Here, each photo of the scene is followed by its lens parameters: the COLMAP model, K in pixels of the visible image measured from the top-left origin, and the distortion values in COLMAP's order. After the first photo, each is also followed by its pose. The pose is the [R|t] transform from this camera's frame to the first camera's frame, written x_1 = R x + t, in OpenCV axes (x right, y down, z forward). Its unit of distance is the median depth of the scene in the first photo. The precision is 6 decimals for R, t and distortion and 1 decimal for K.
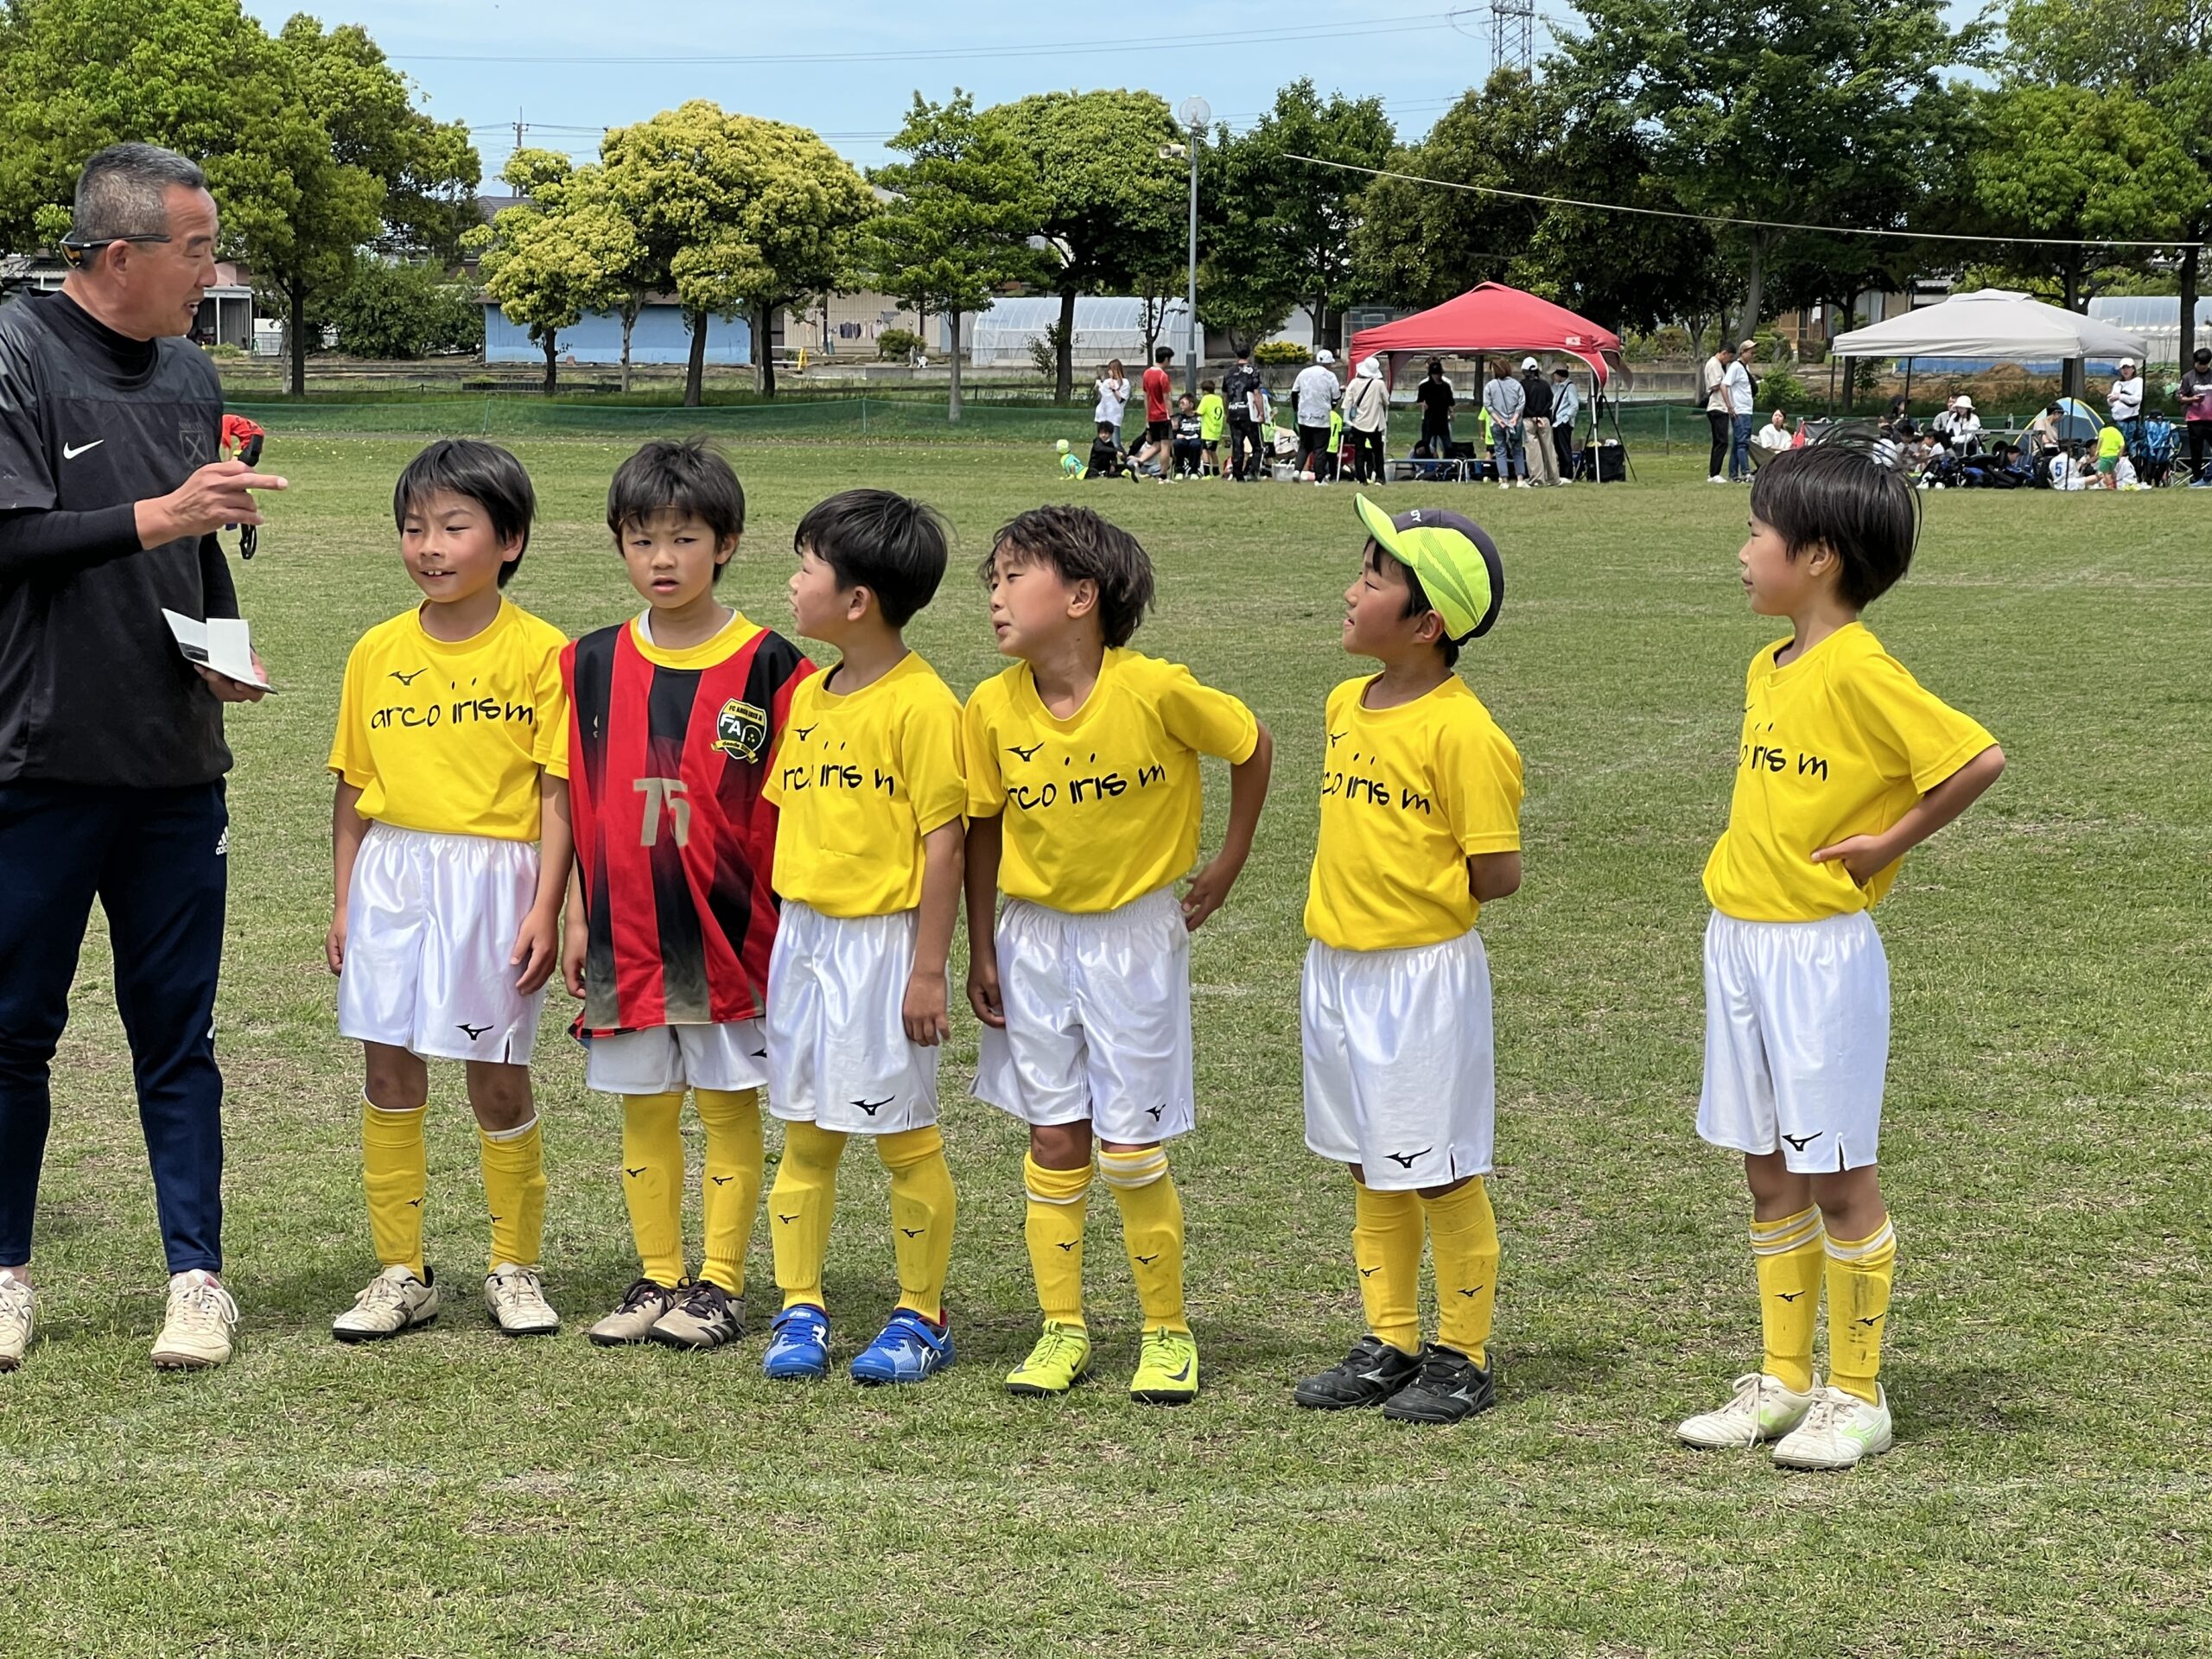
lens RADIAL K [[5553.2, 0, 1112.3], [0, 5553.2, 835.4], [0, 0, 1]] dist [0.224693, 0.000000]
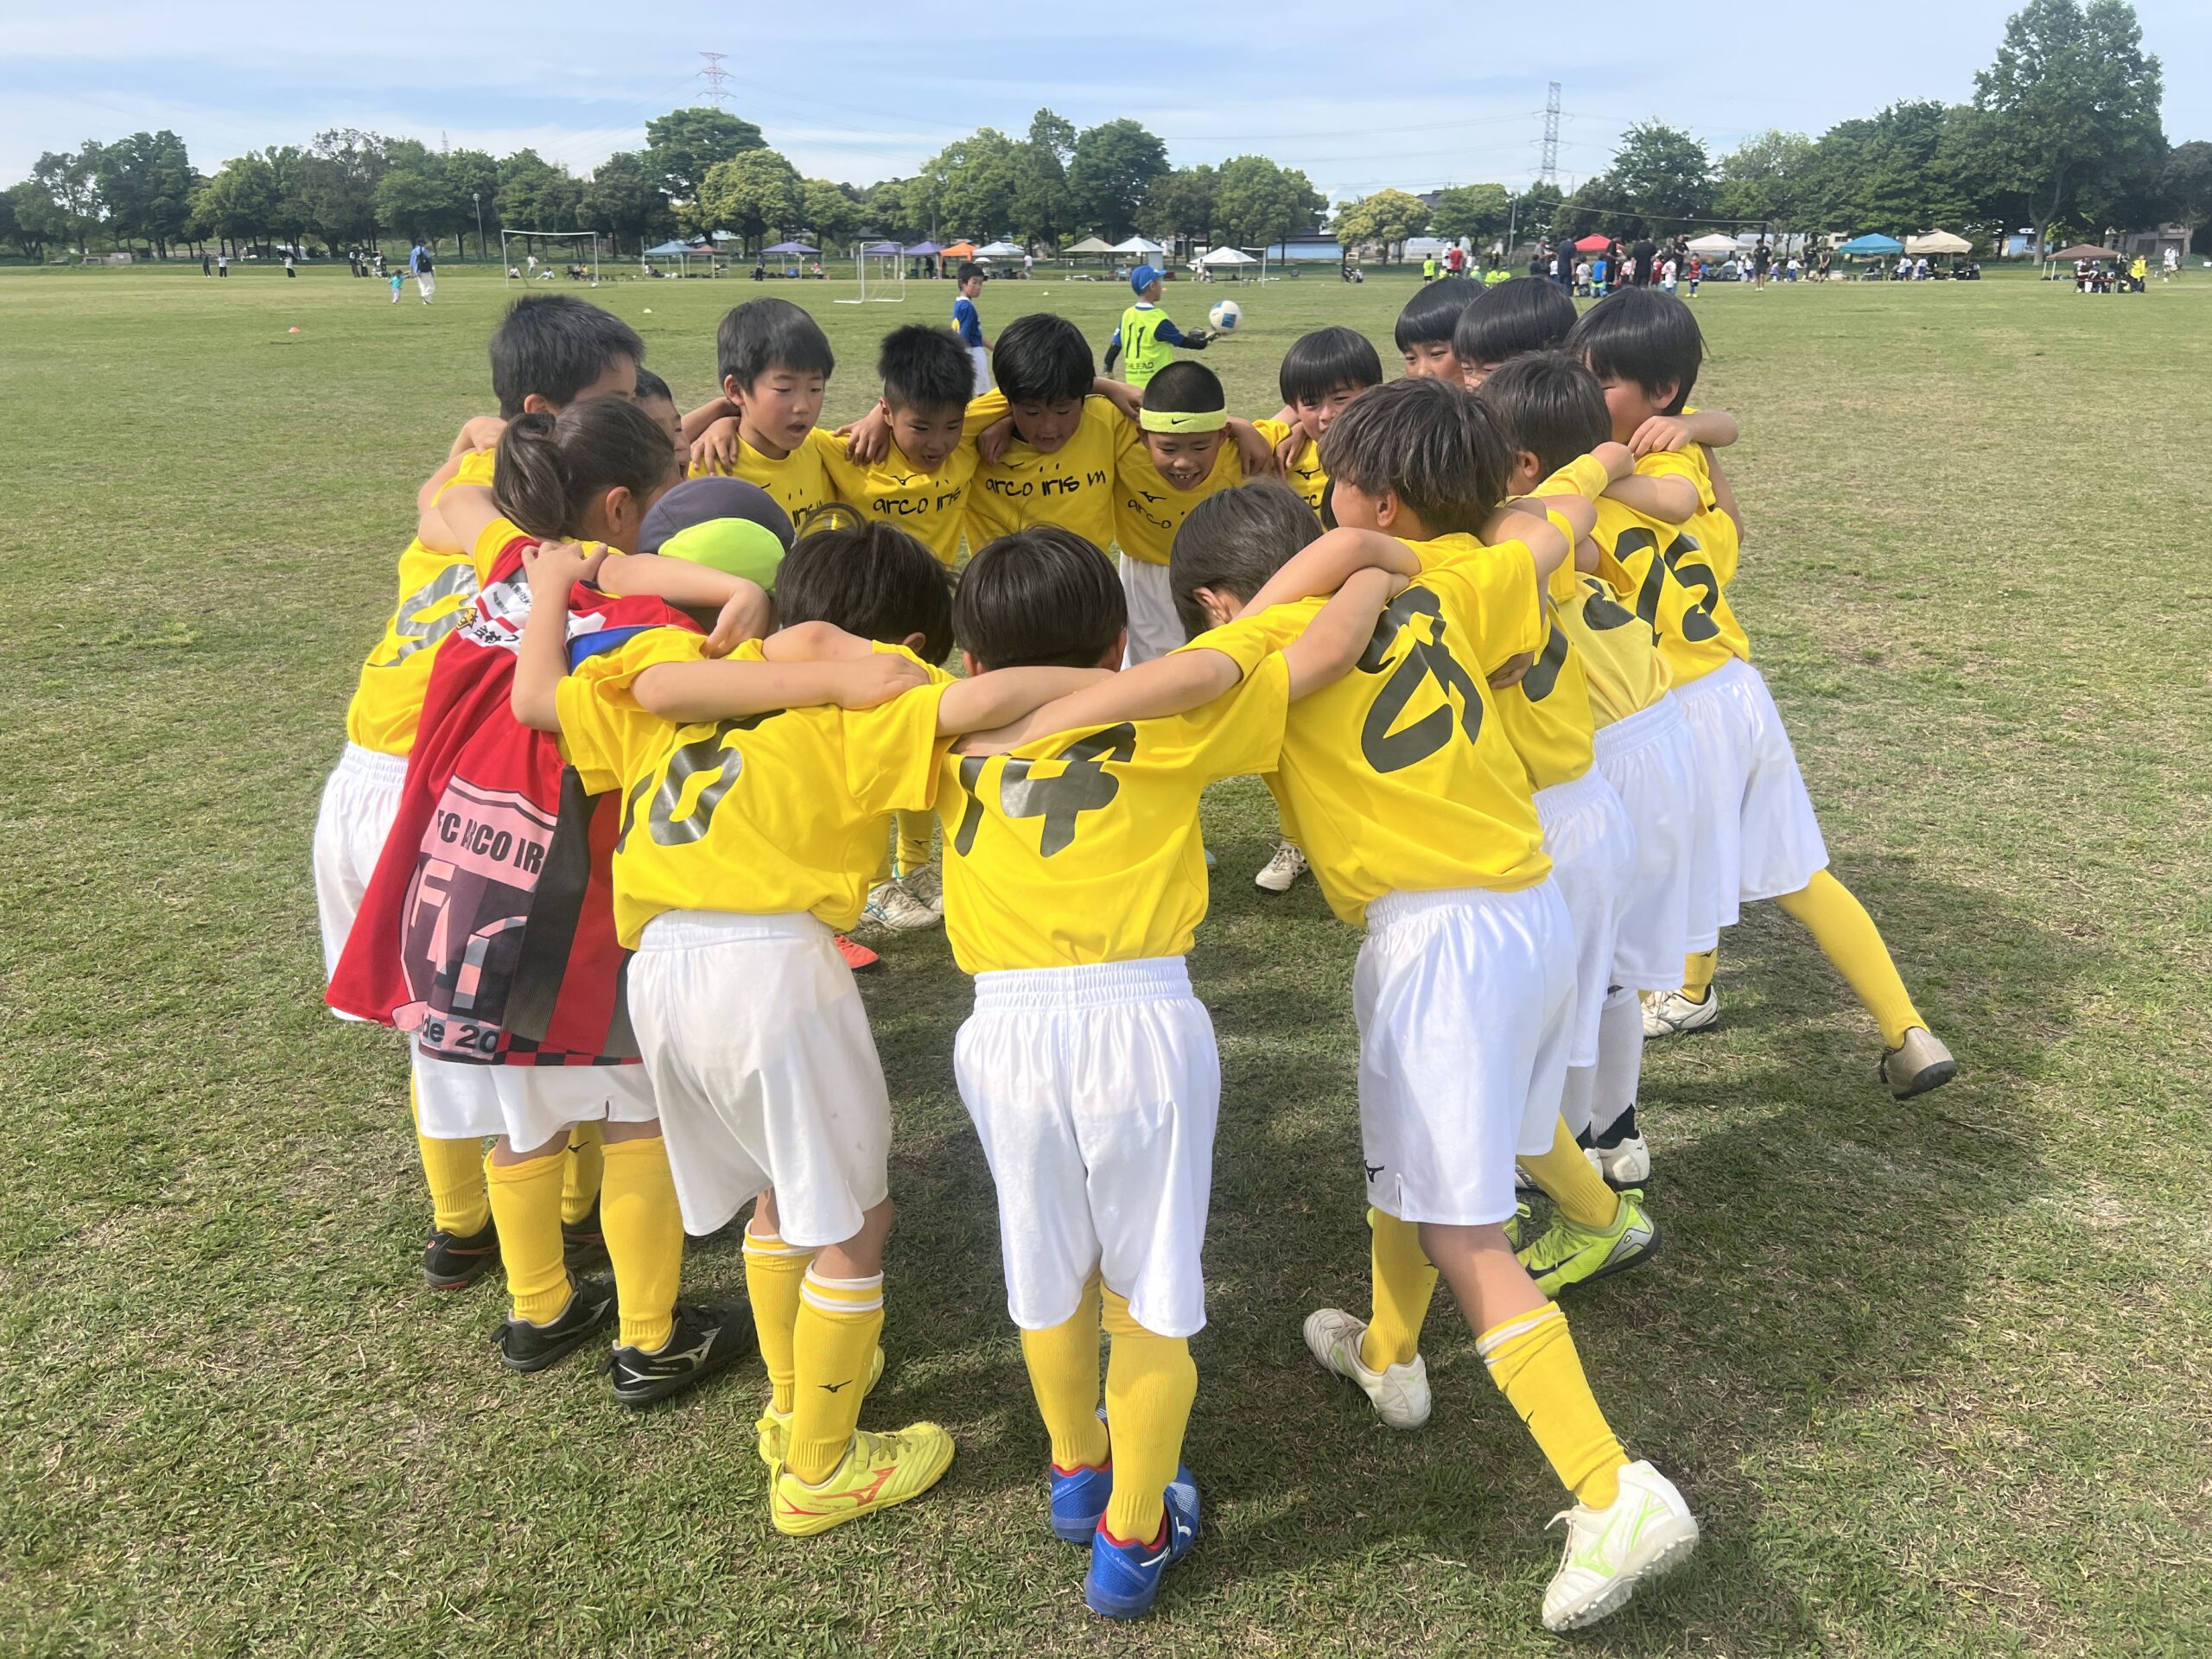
lens RADIAL K [[1670.6, 0, 1128.8], [0, 1670.6, 824.7], [0, 0, 1]] dist [0.048315, -0.050246]
pose [[0.987492, 0.042901, -0.151721, -0.058607], [-0.005765, 0.971451, 0.237170, 0.032564], [0.157565, -0.233329, 0.959547, -0.345153]]
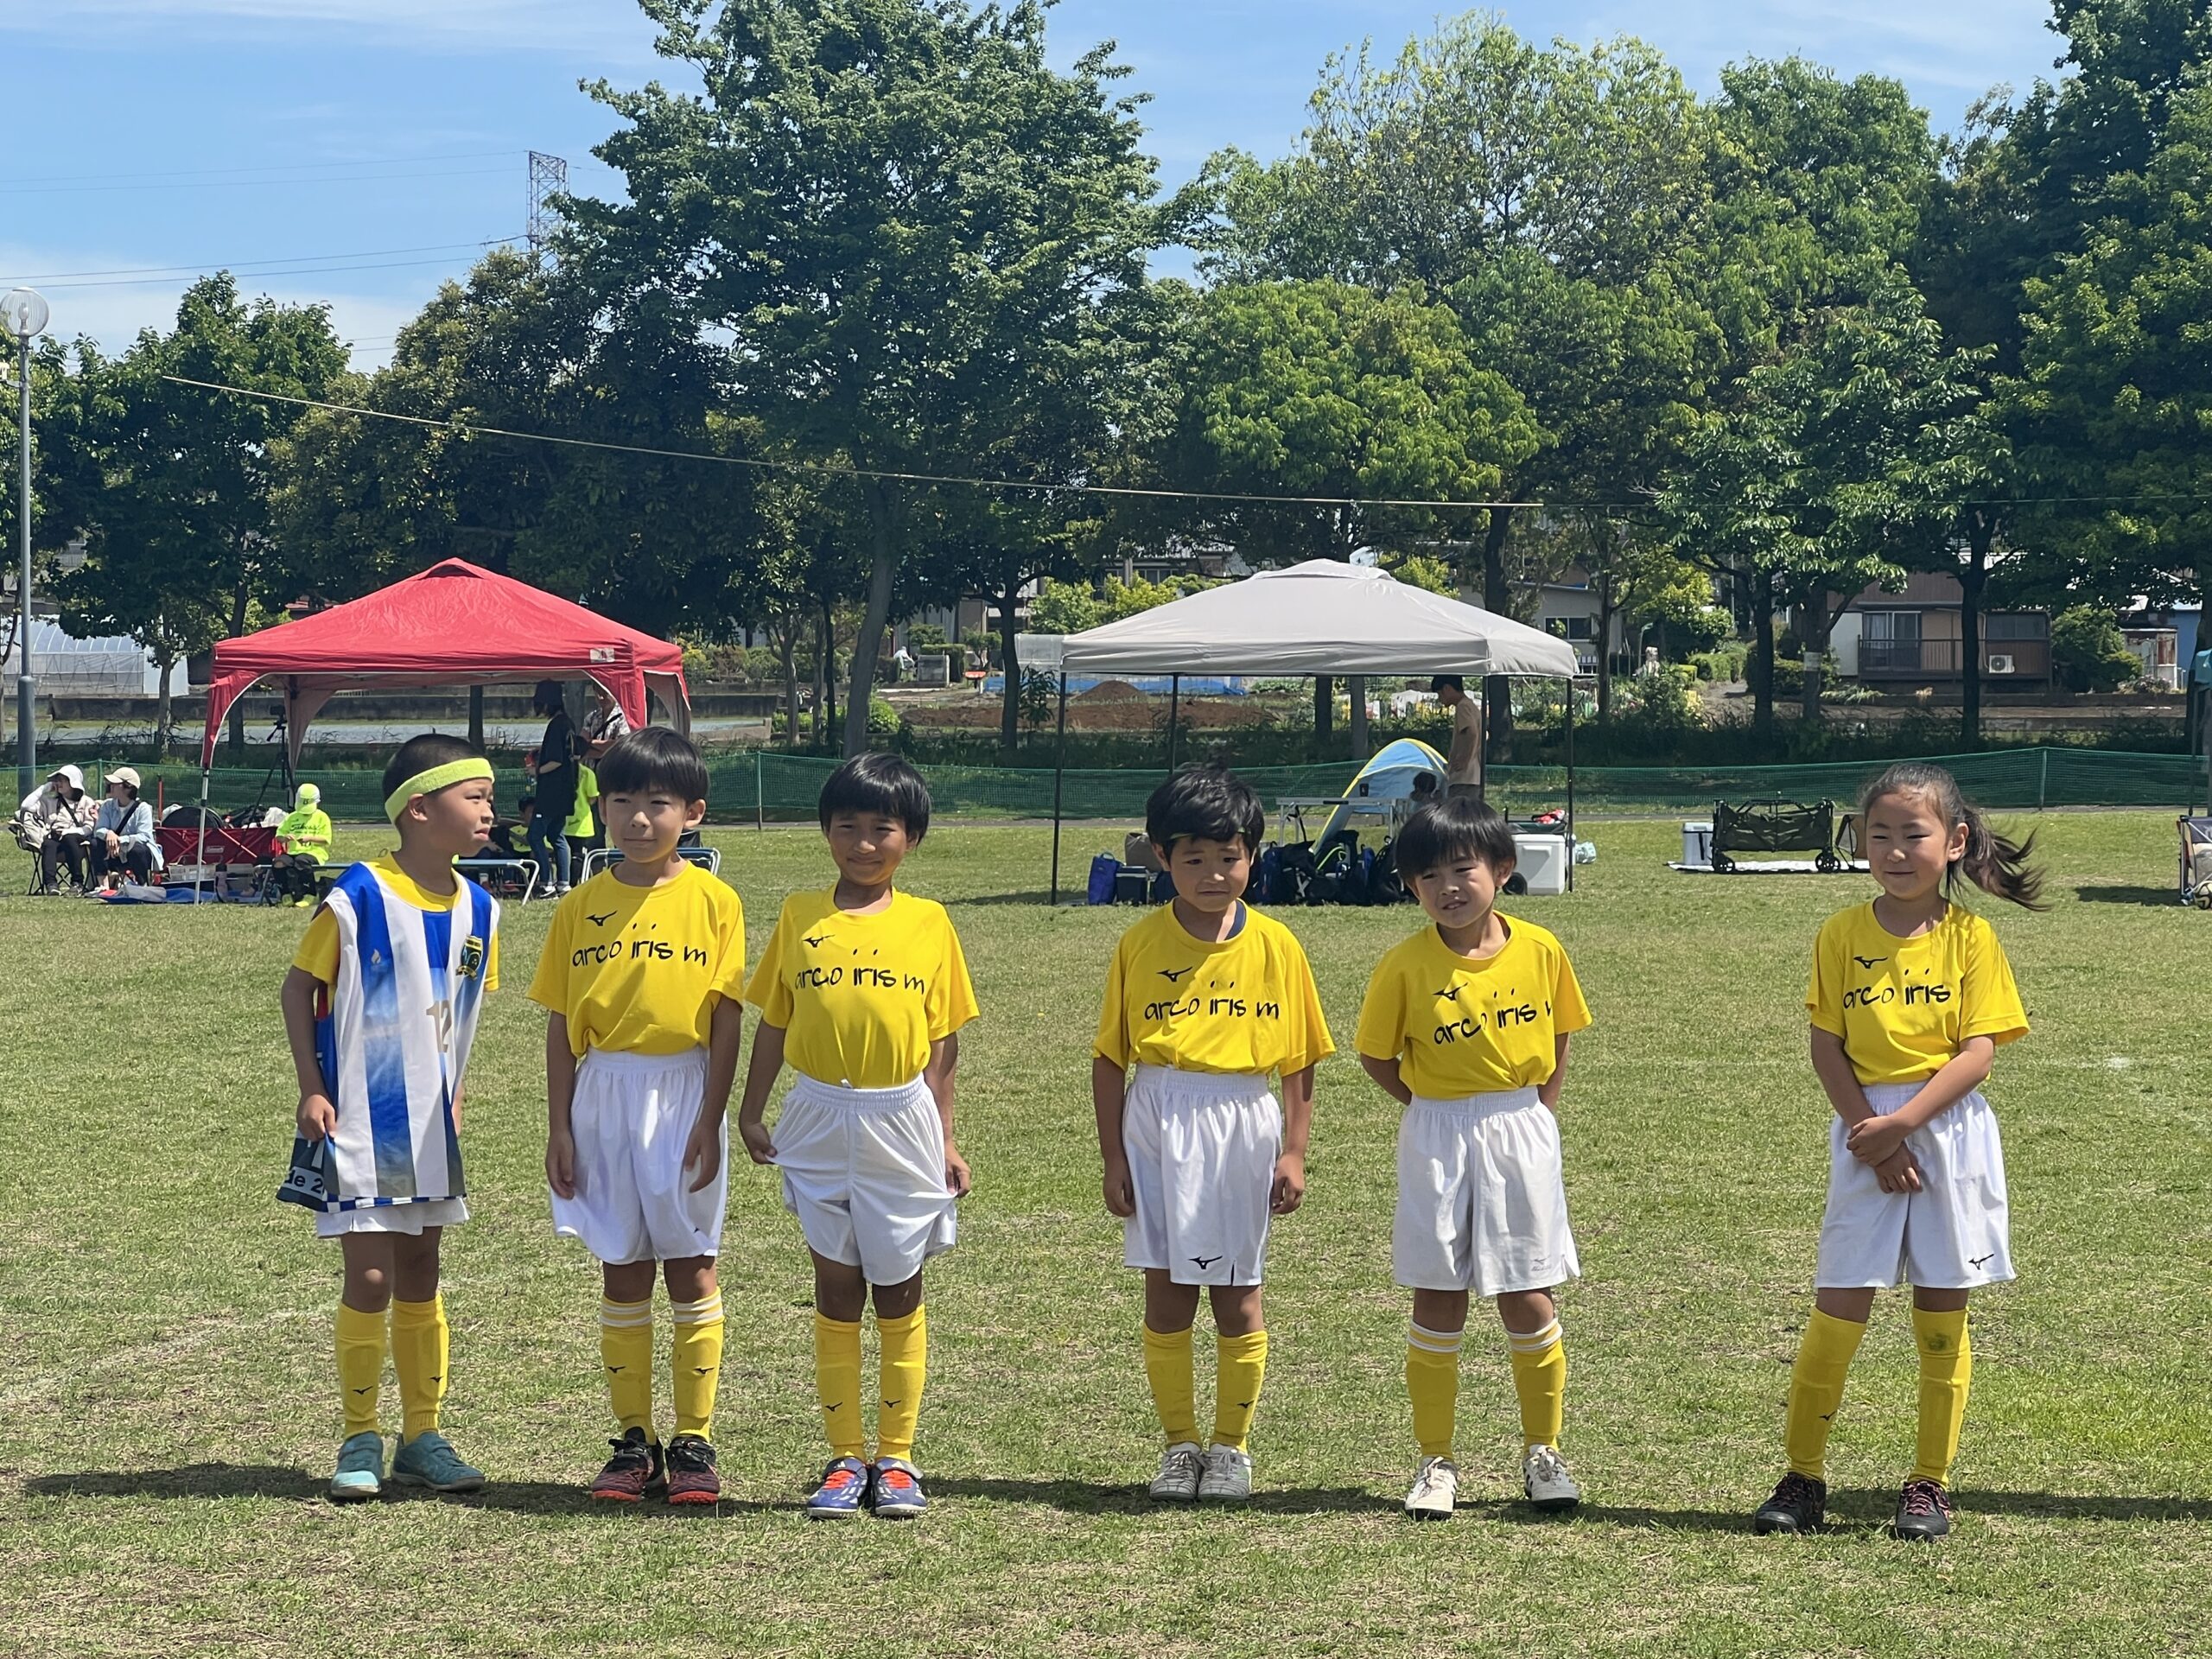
lens RADIAL K [[5332.8, 0, 1092.3], [0, 5332.8, 822.7], [0, 0, 1]] dist [0.311688, 0.000000]
pose [[0.986710, -0.014451, 0.161845, 0.035600], [0.023893, 0.998114, -0.056547, -0.031620], [-0.160722, 0.059663, 0.985195, 0.363660]]
